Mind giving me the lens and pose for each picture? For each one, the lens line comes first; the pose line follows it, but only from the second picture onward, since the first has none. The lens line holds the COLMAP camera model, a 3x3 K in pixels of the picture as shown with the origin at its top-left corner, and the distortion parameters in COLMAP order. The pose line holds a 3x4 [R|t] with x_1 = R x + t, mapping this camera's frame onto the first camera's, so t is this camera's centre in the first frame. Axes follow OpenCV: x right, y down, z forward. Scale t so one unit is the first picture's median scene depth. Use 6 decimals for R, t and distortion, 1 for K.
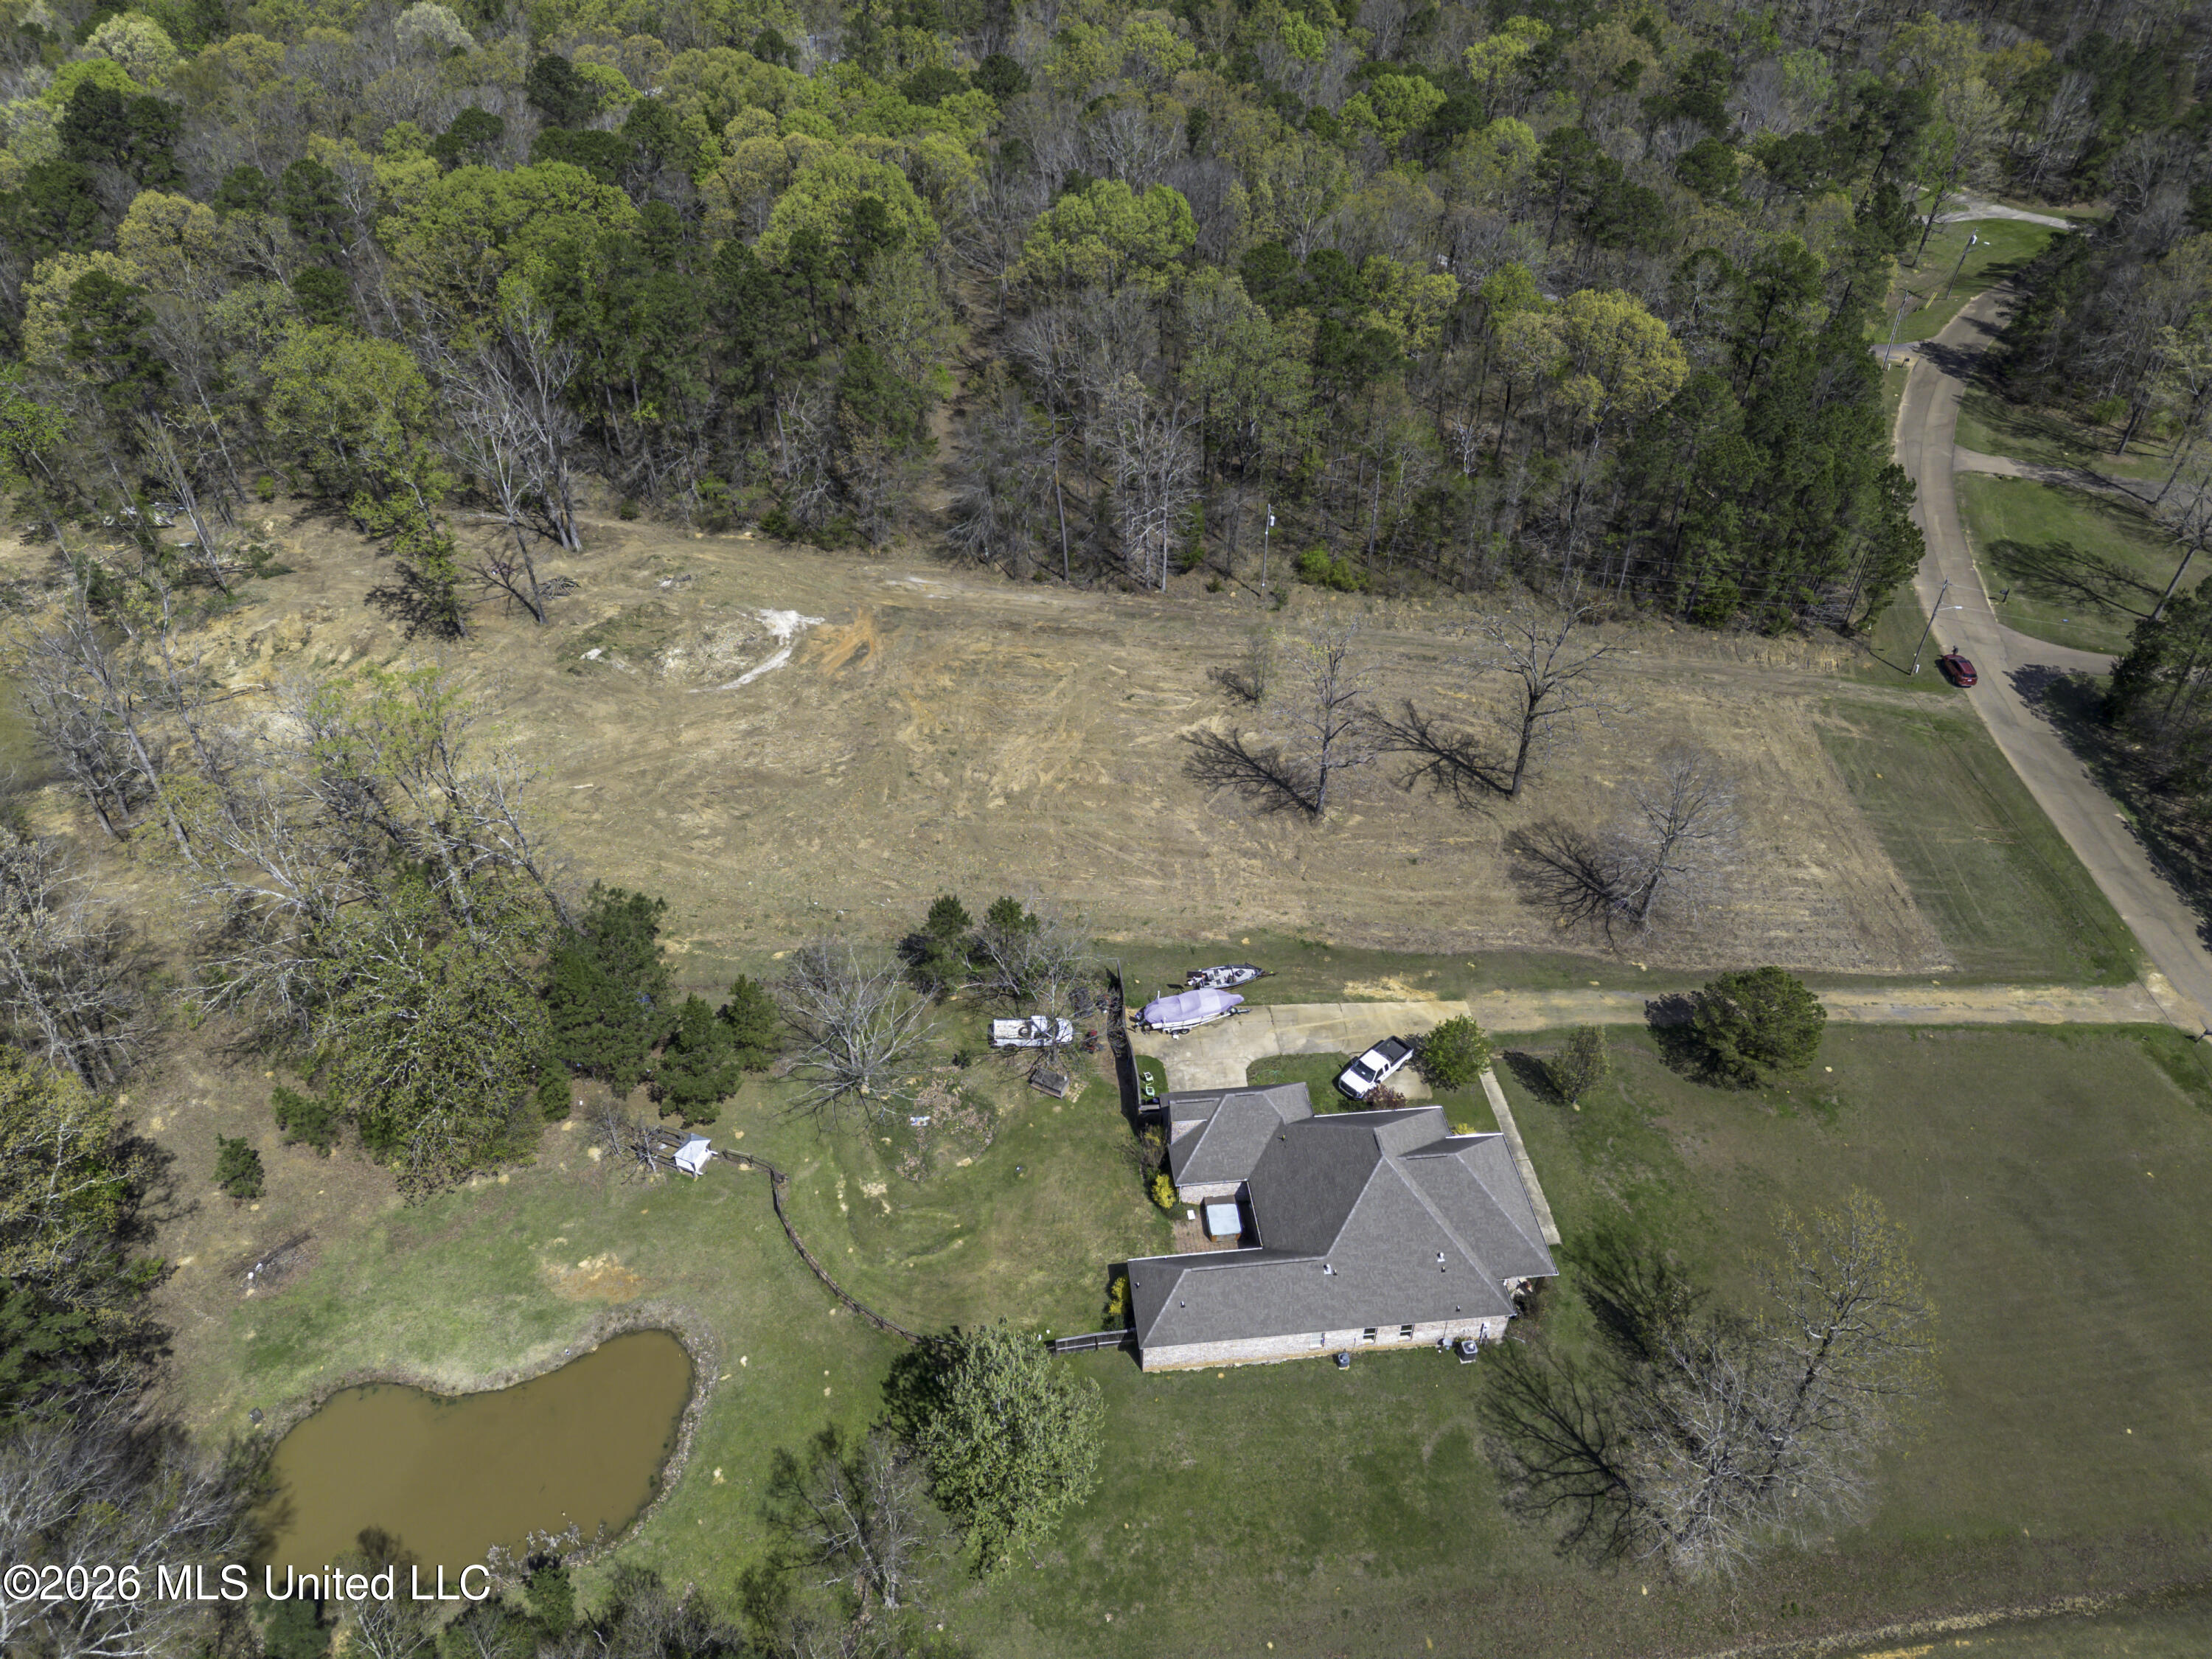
lens RADIAL K [[1565.4, 0, 1100.3], [0, 1565.4, 816.7], [0, 0, 1]] dist [0.078867, -0.071931]
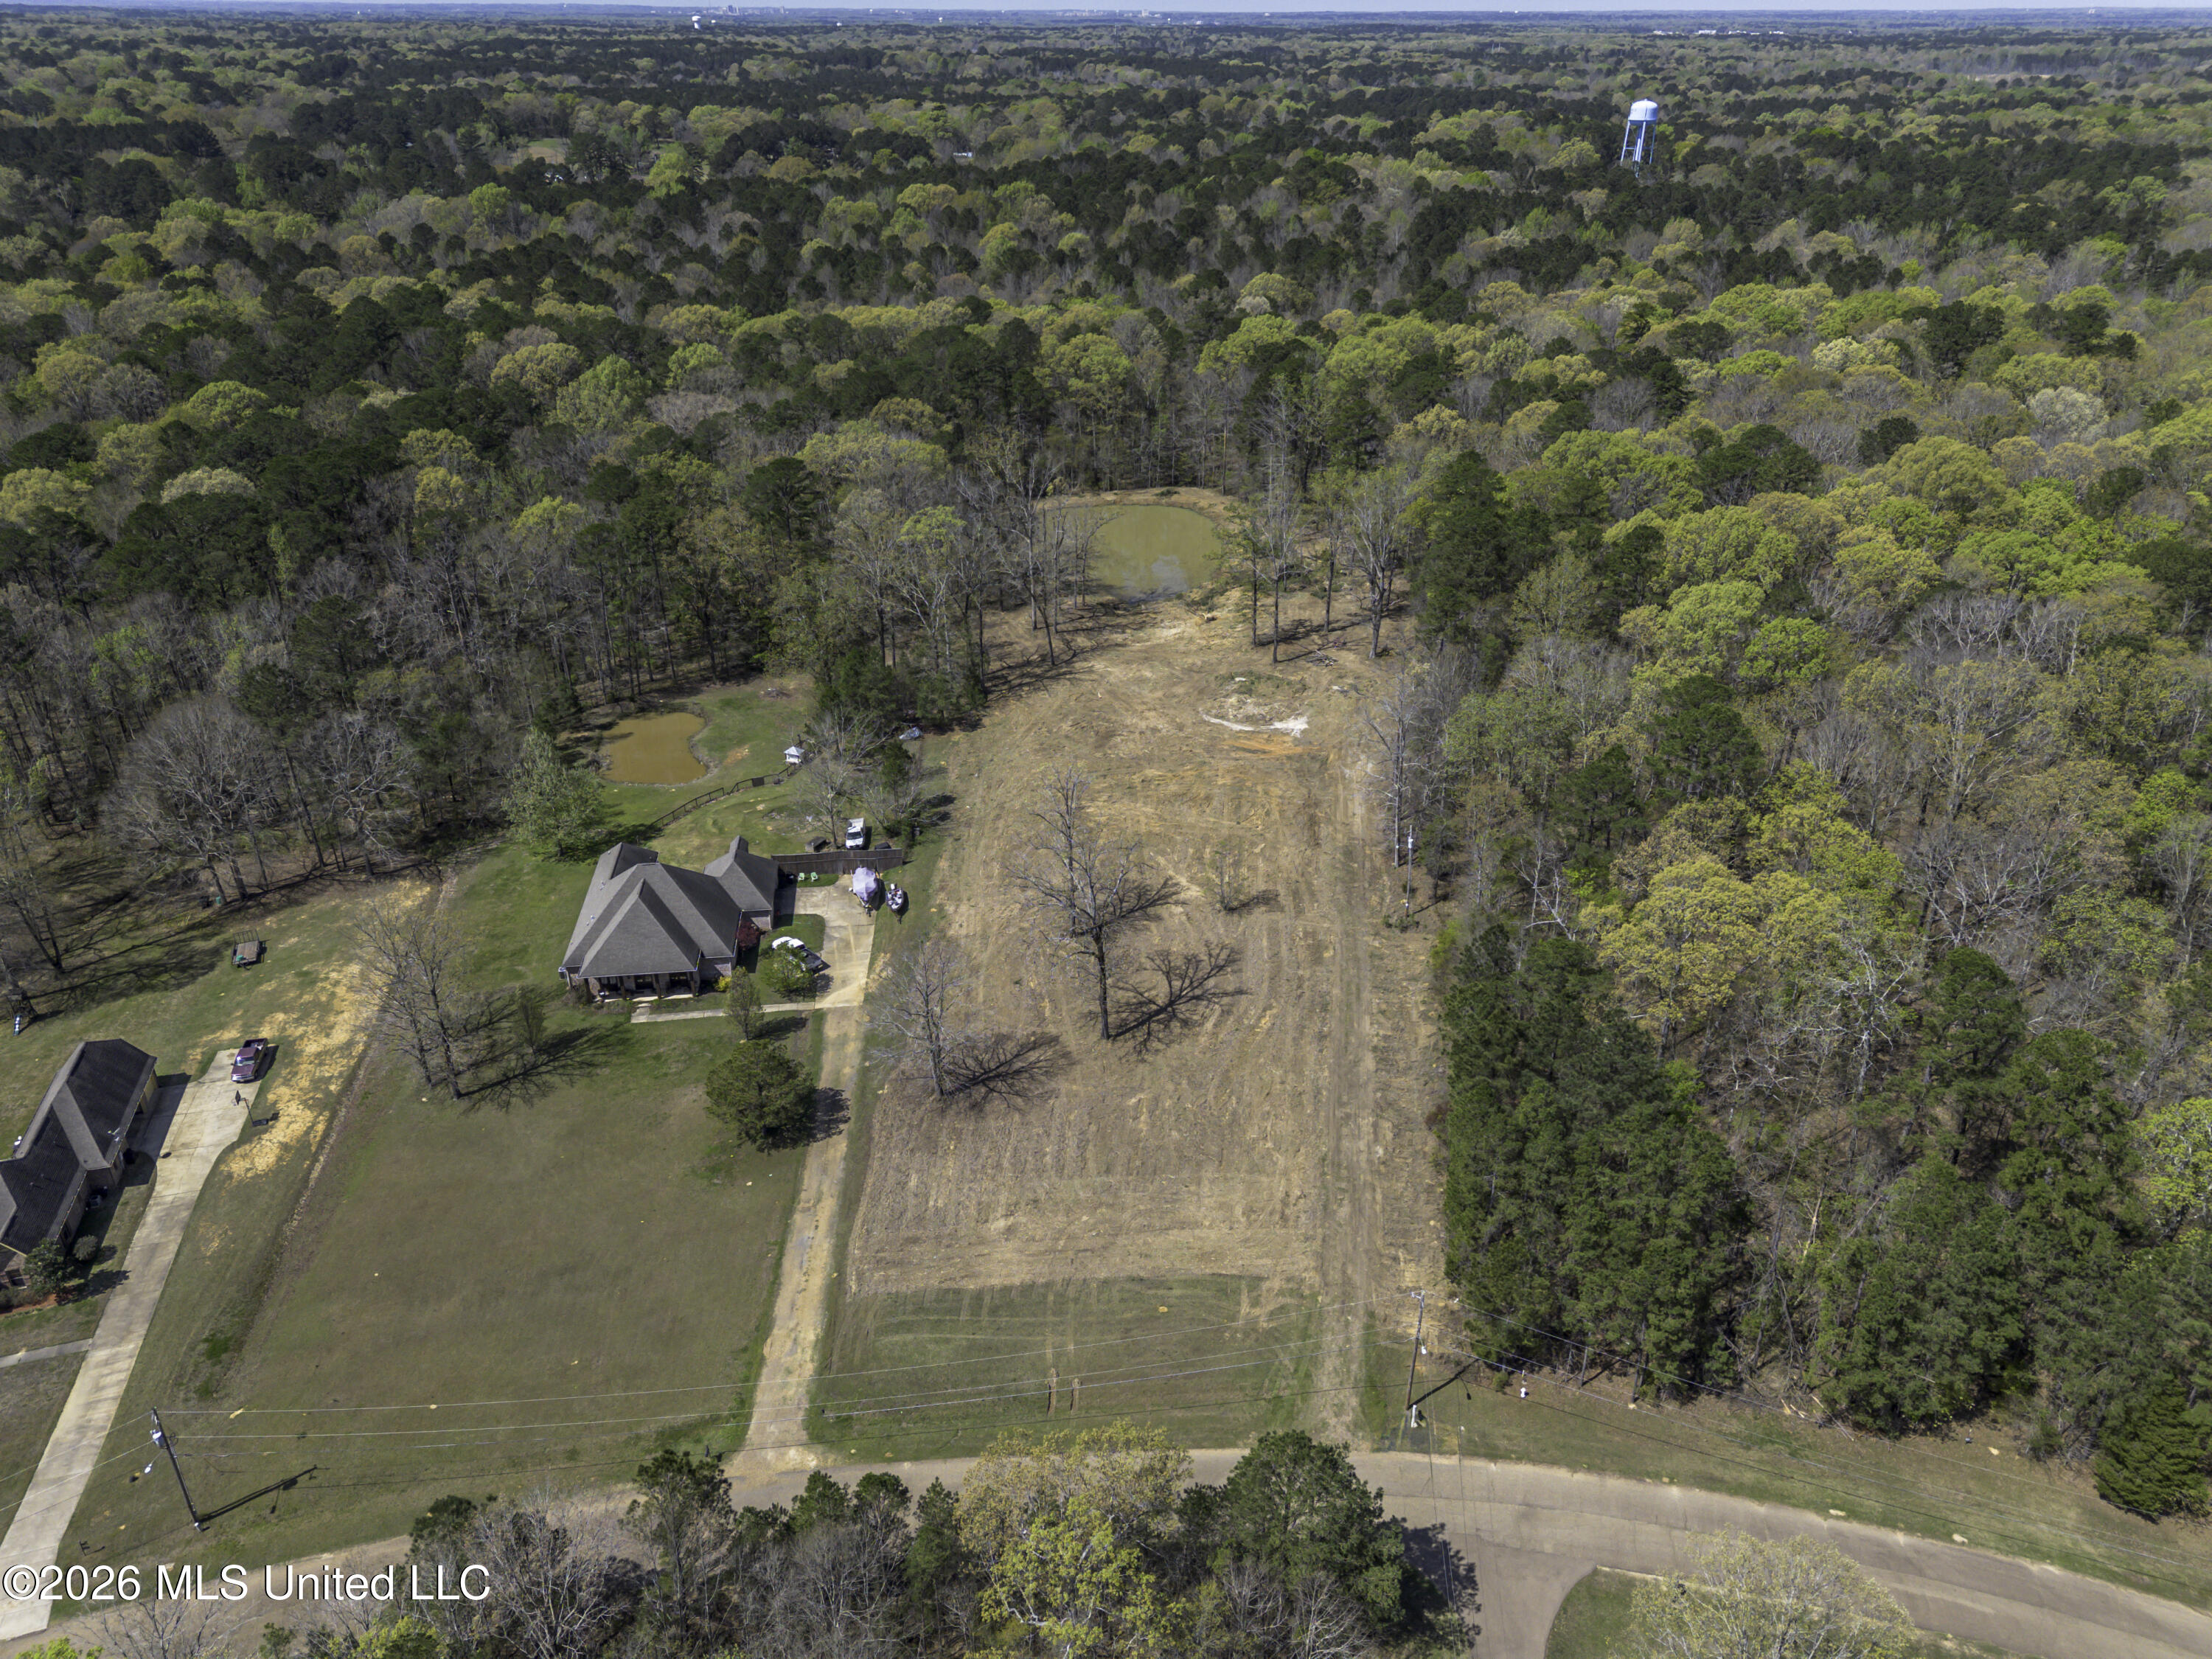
lens RADIAL K [[1565.4, 0, 1115.1], [0, 1565.4, 823.3], [0, 0, 1]] dist [0.078867, -0.071931]
pose [[0.017146, 0.457741, -0.888920, 1.109334], [-0.627386, 0.697171, 0.346900, -0.474816], [0.778520, 0.551748, 0.299134, 0.593538]]
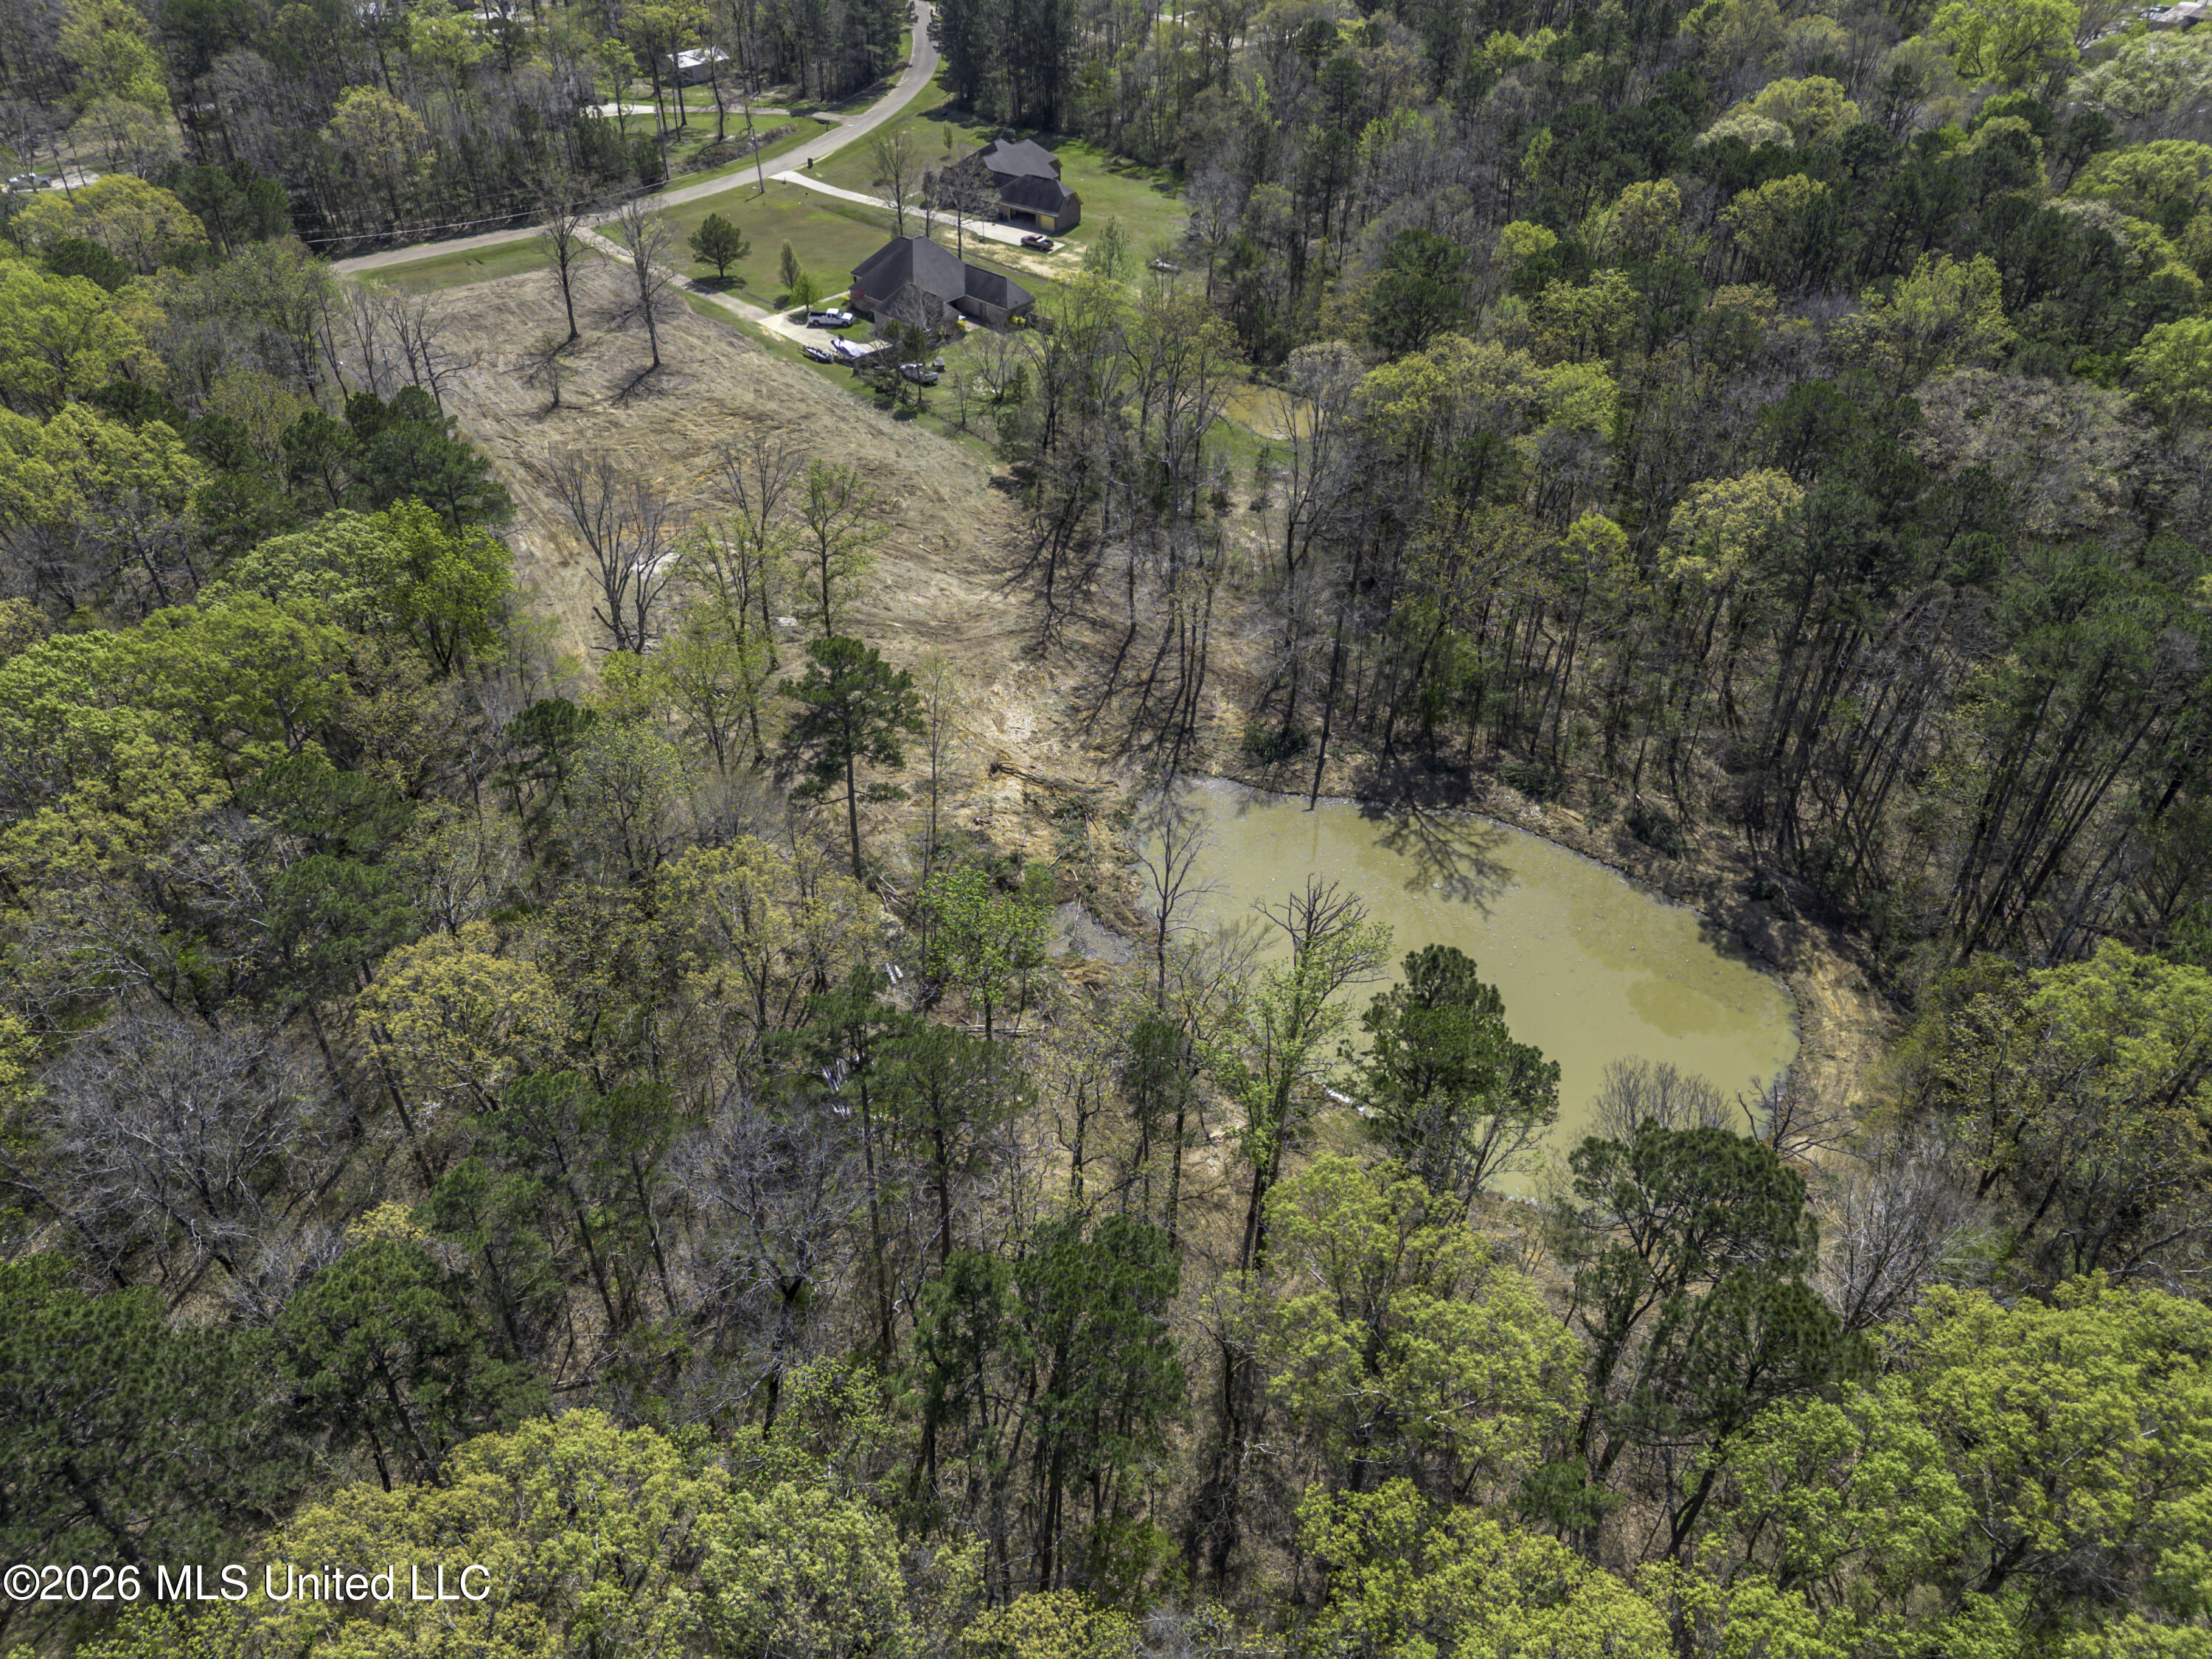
lens RADIAL K [[1565.4, 0, 1108.9], [0, 1565.4, 822.6], [0, 0, 1]] dist [0.078867, -0.071931]
pose [[-0.664926, -0.469784, 0.580669, -1.220801], [0.463005, 0.350785, 0.813988, -0.869234], [-0.586089, 0.810094, -0.015733, 1.080557]]
